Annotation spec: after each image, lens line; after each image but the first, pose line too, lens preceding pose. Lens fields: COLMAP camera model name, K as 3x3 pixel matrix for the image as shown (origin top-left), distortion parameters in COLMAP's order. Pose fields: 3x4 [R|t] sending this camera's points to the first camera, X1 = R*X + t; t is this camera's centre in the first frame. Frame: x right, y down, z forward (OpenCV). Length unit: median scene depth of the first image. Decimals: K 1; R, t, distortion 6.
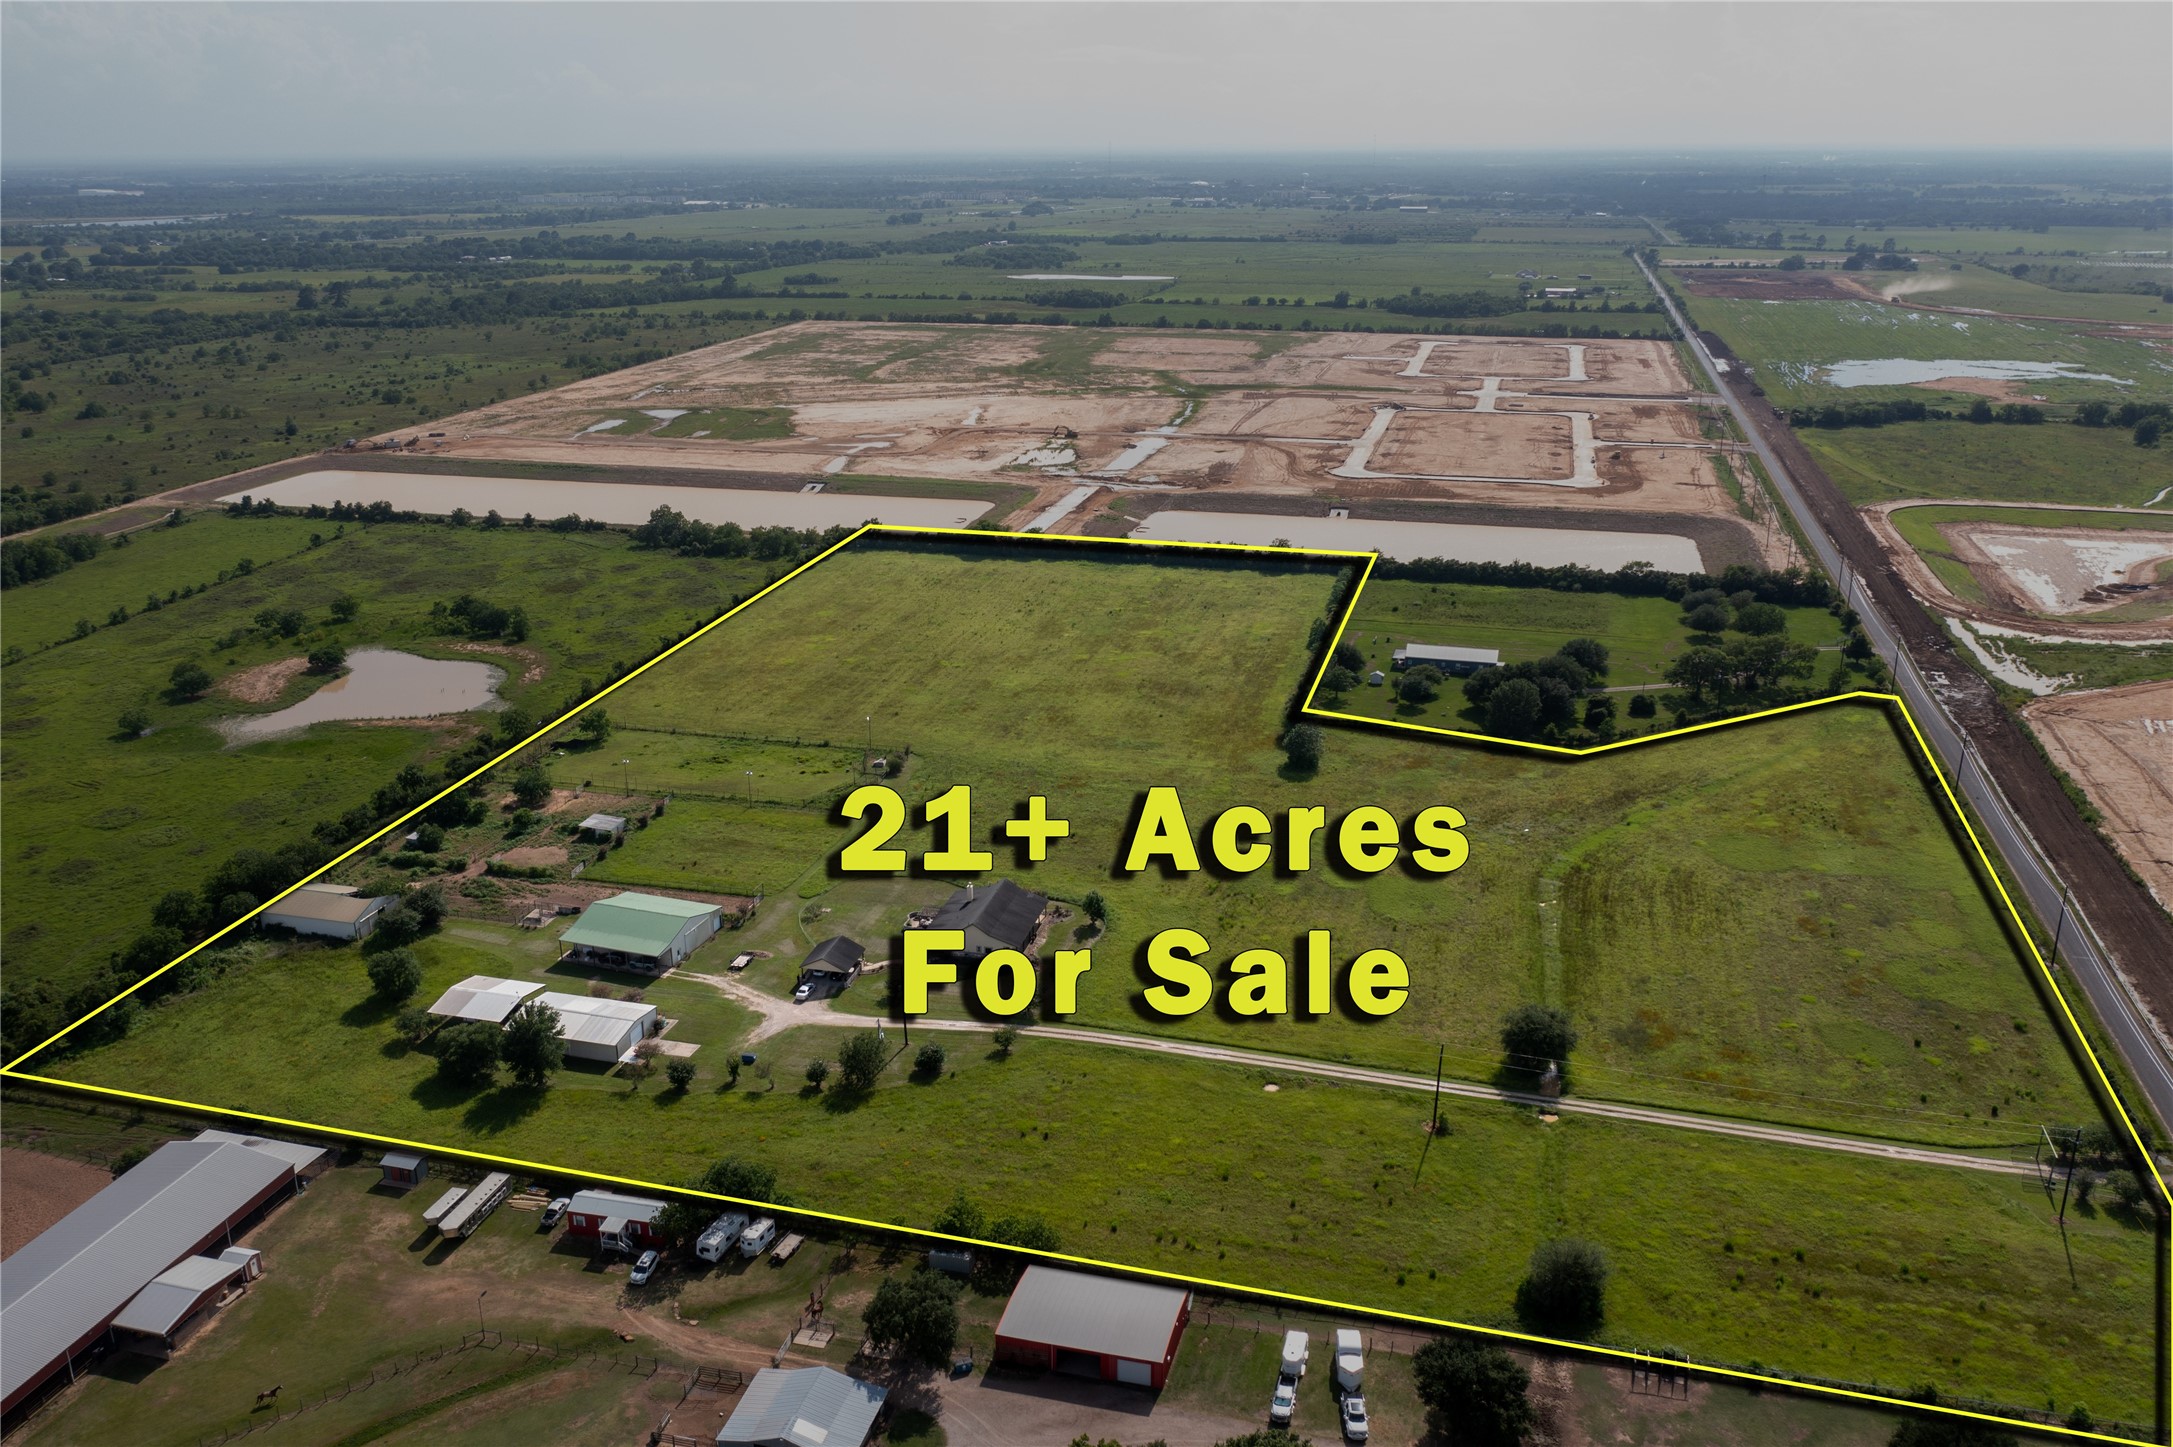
lens RADIAL K [[1762.4, 0, 1086.5], [0, 1762.4, 723.5], [0, 0, 1]] dist [-0.026111, 0.016305]
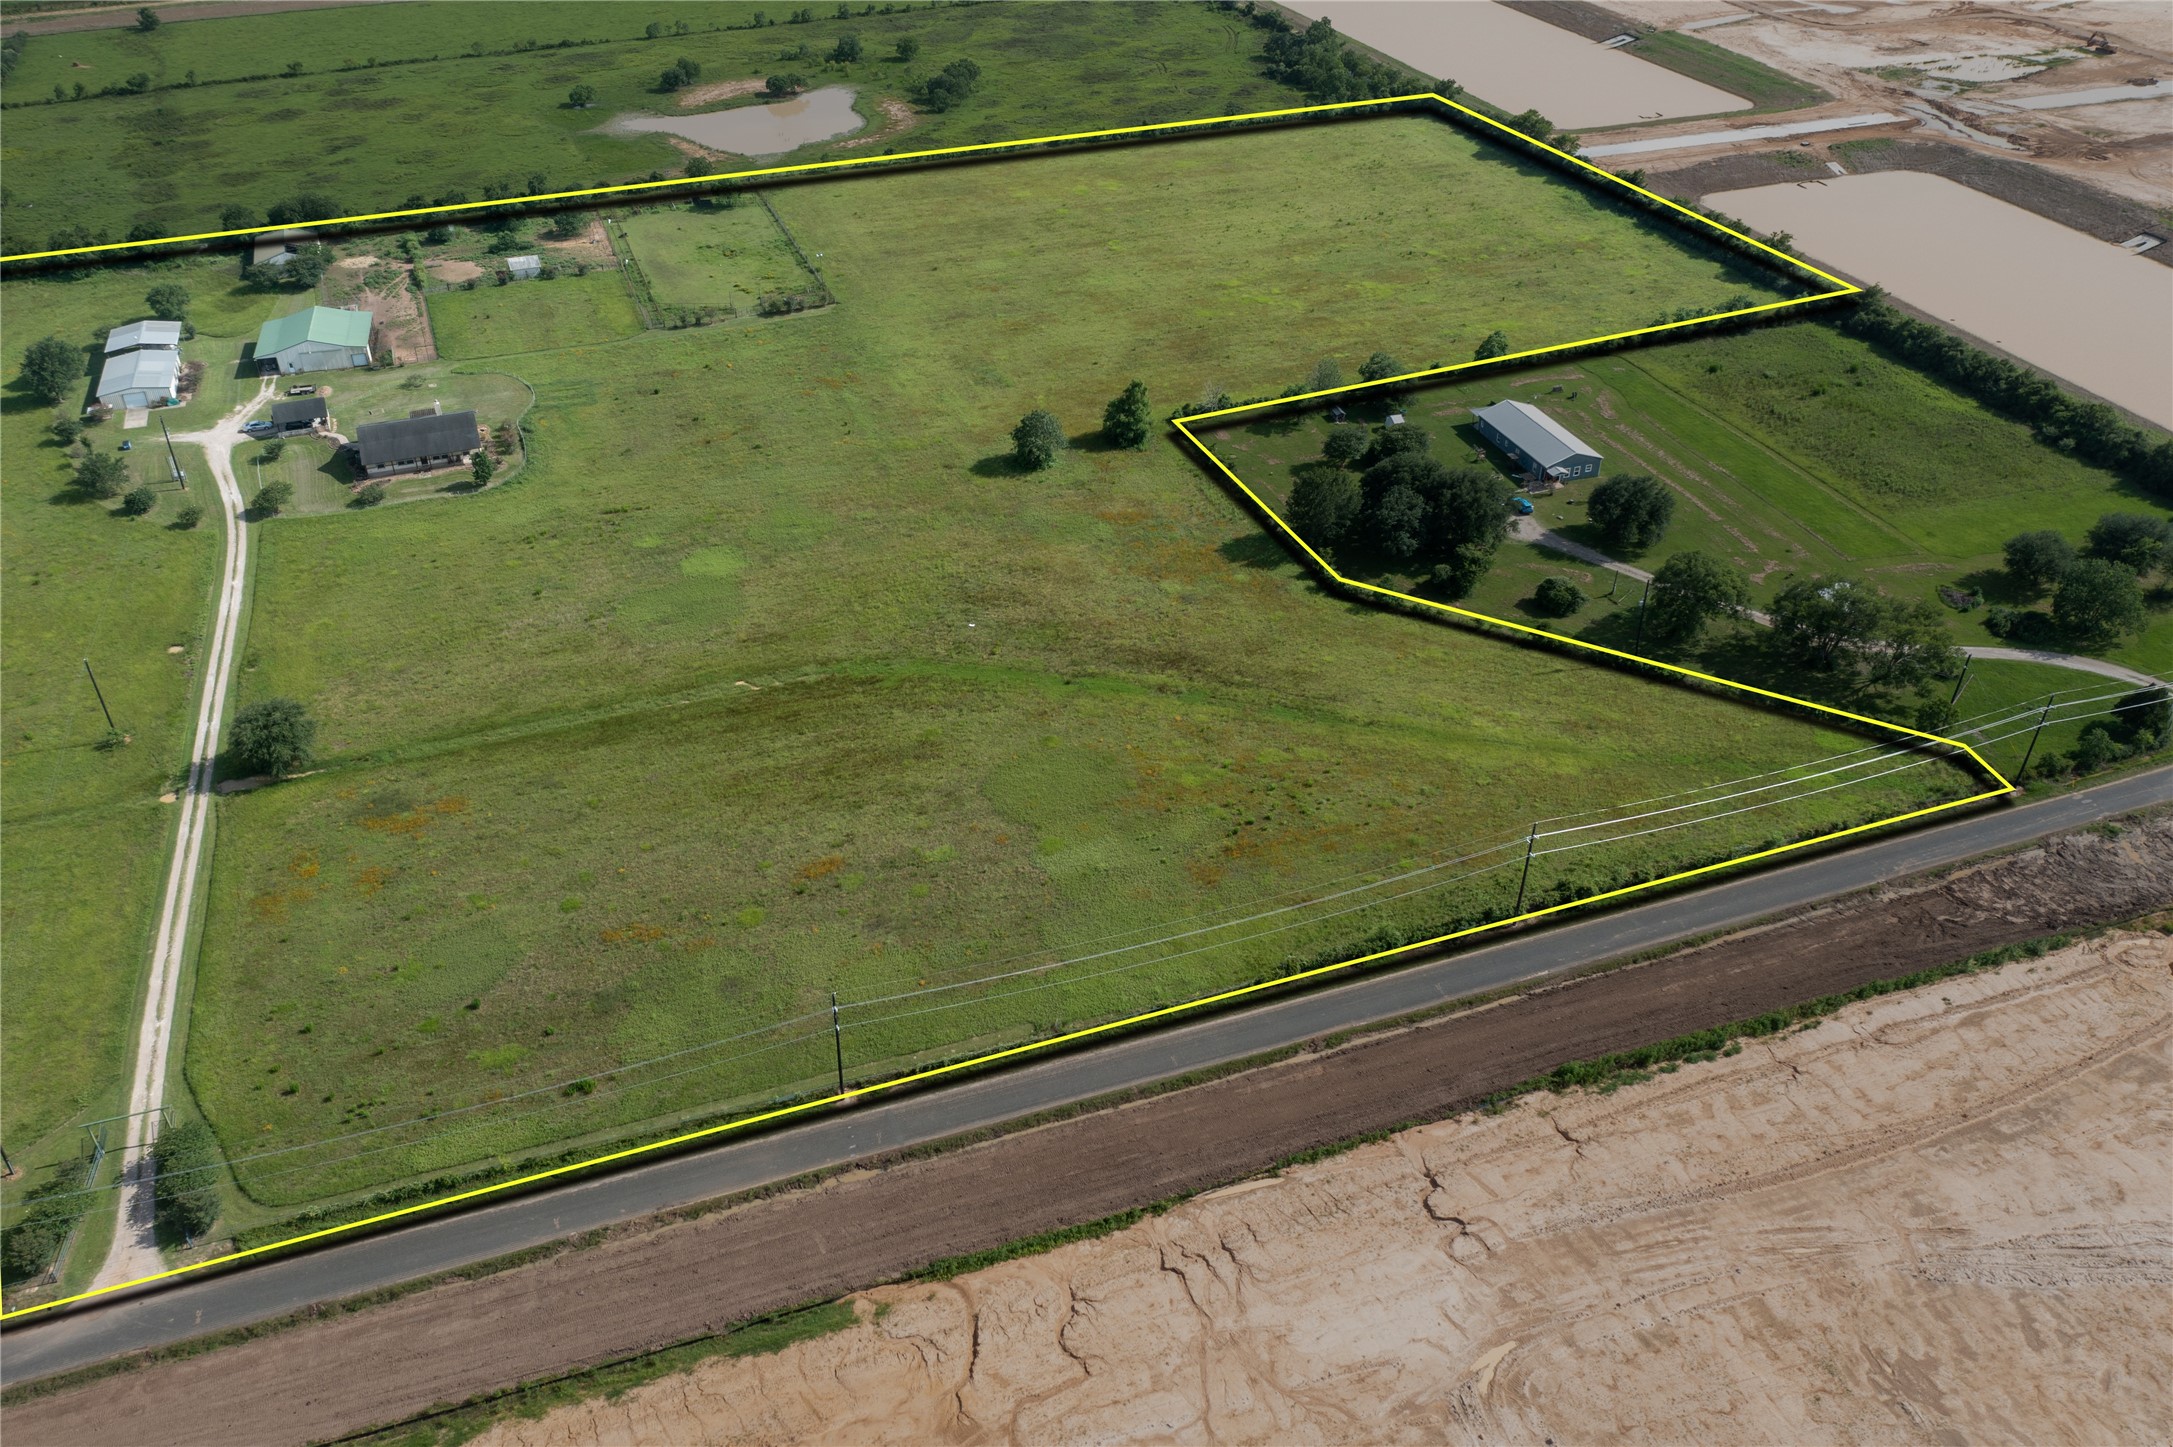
lens RADIAL K [[1762.4, 0, 1086.5], [0, 1762.4, 723.5], [0, 0, 1]] dist [-0.026111, 0.016305]
pose [[0.562157, 0.462209, -0.685816, 0.519294], [-0.260161, 0.885984, 0.383861, -0.129361], [0.785045, -0.037368, 0.618310, 0.372238]]
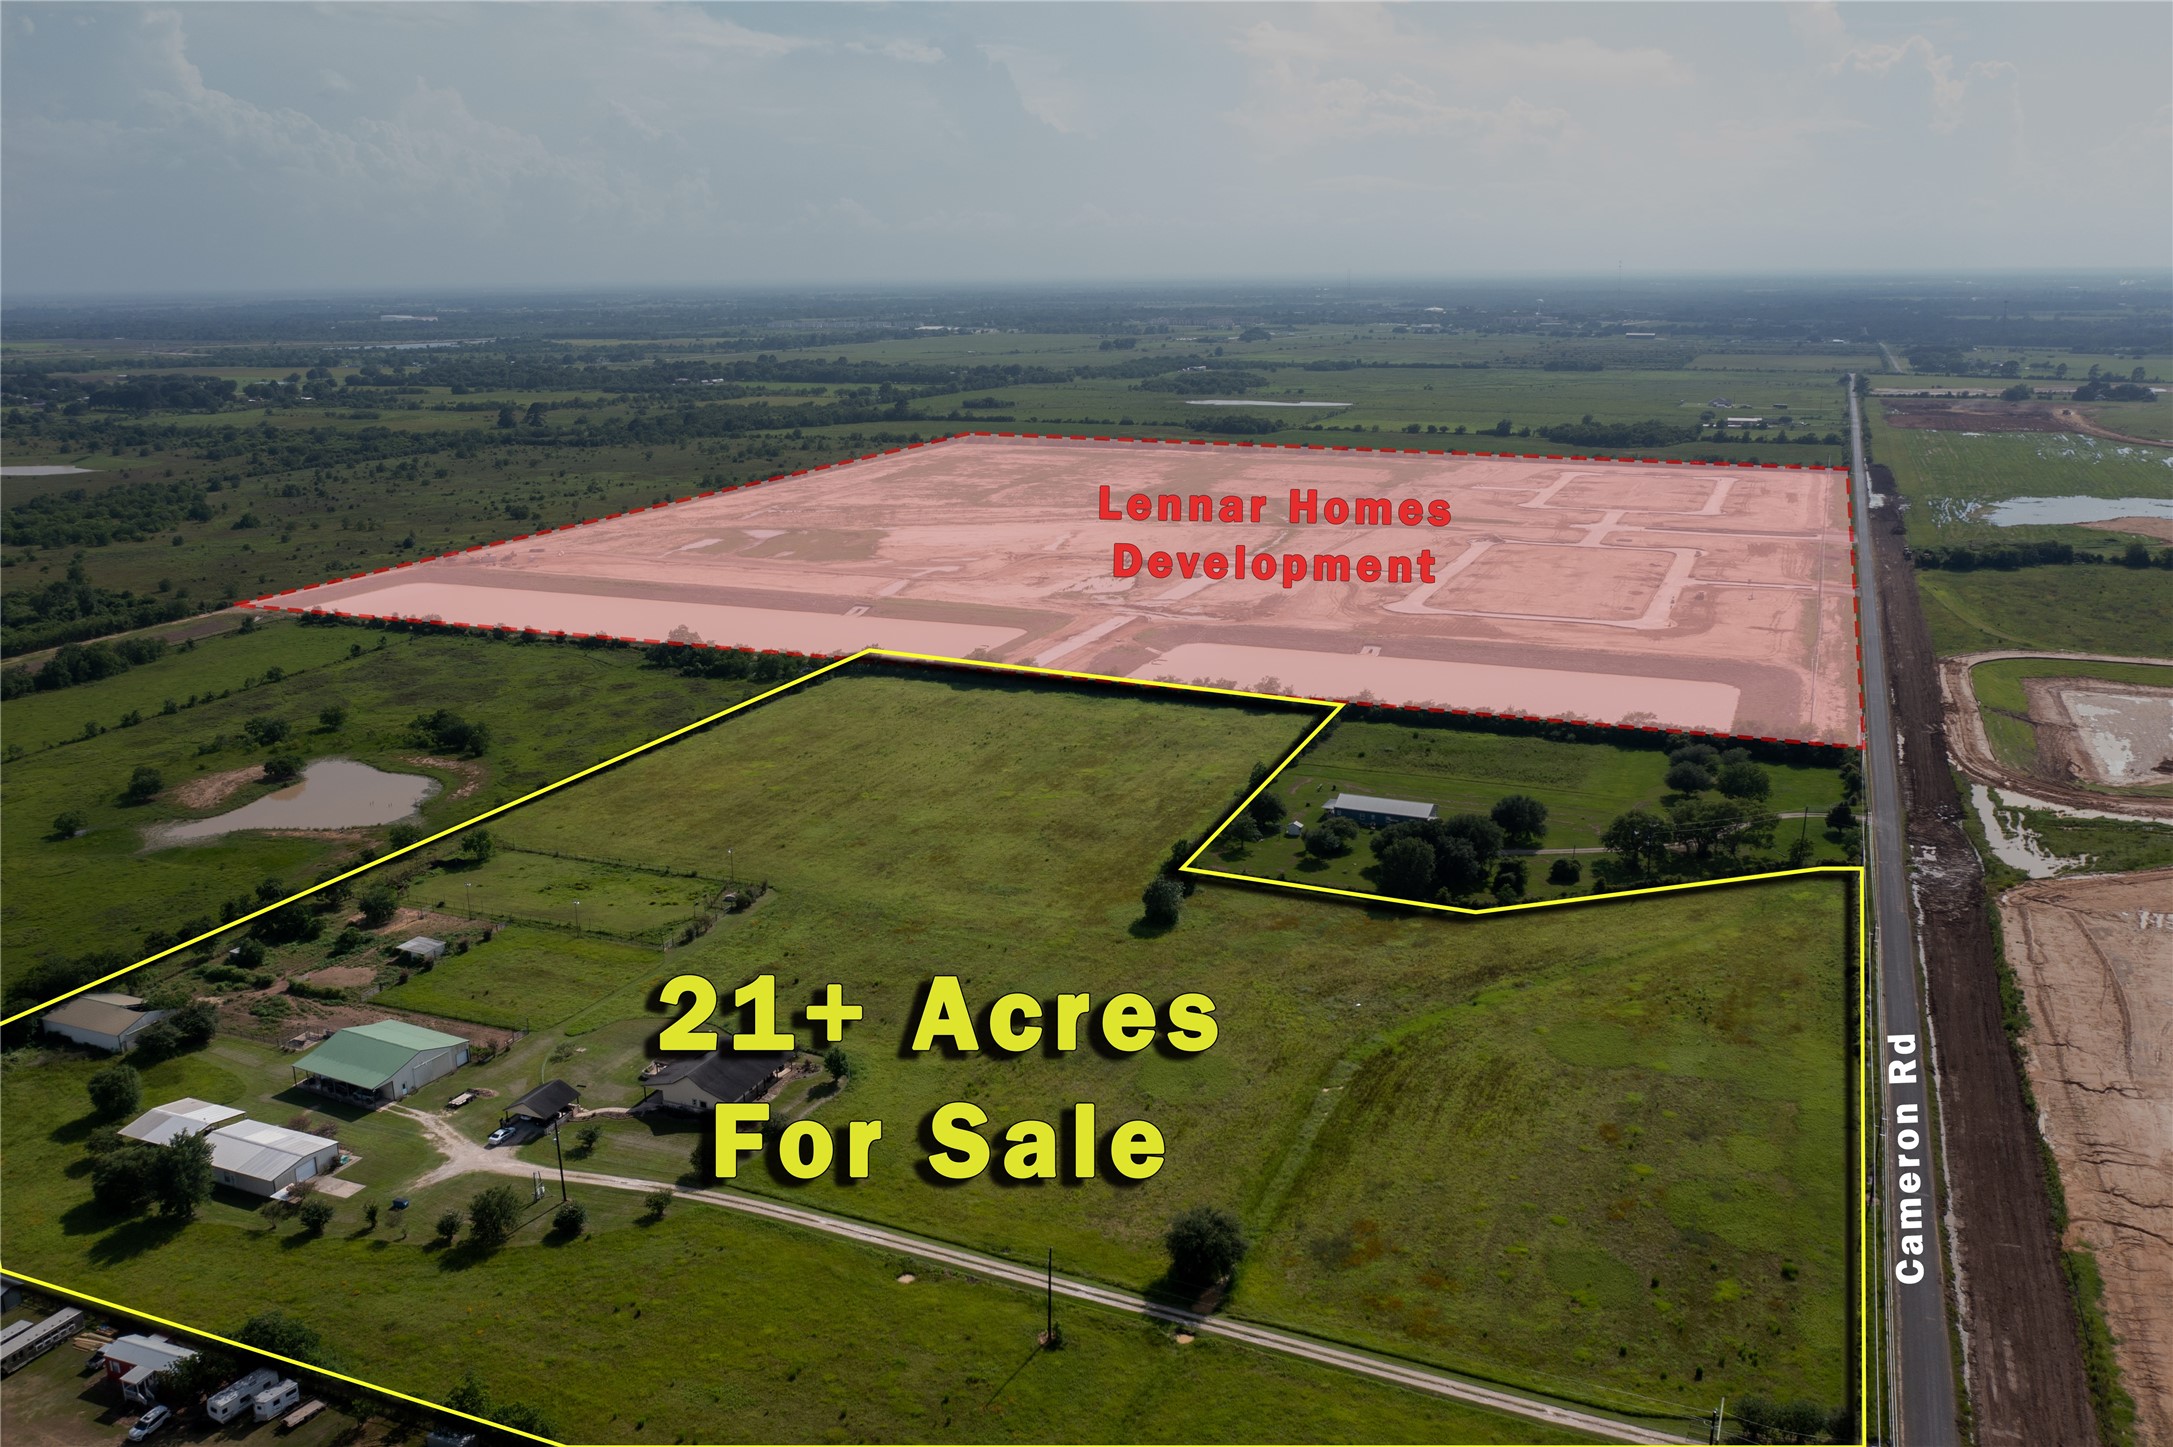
lens RADIAL K [[1762.4, 0, 1086.5], [0, 1762.4, 723.5], [0, 0, 1]] dist [-0.026111, 0.016305]
pose [[0.989082, 0.032135, -0.143818, 0.152021], [-0.041661, 0.997098, -0.063722, -0.013919], [0.141353, 0.069018, 0.987550, 0.037236]]
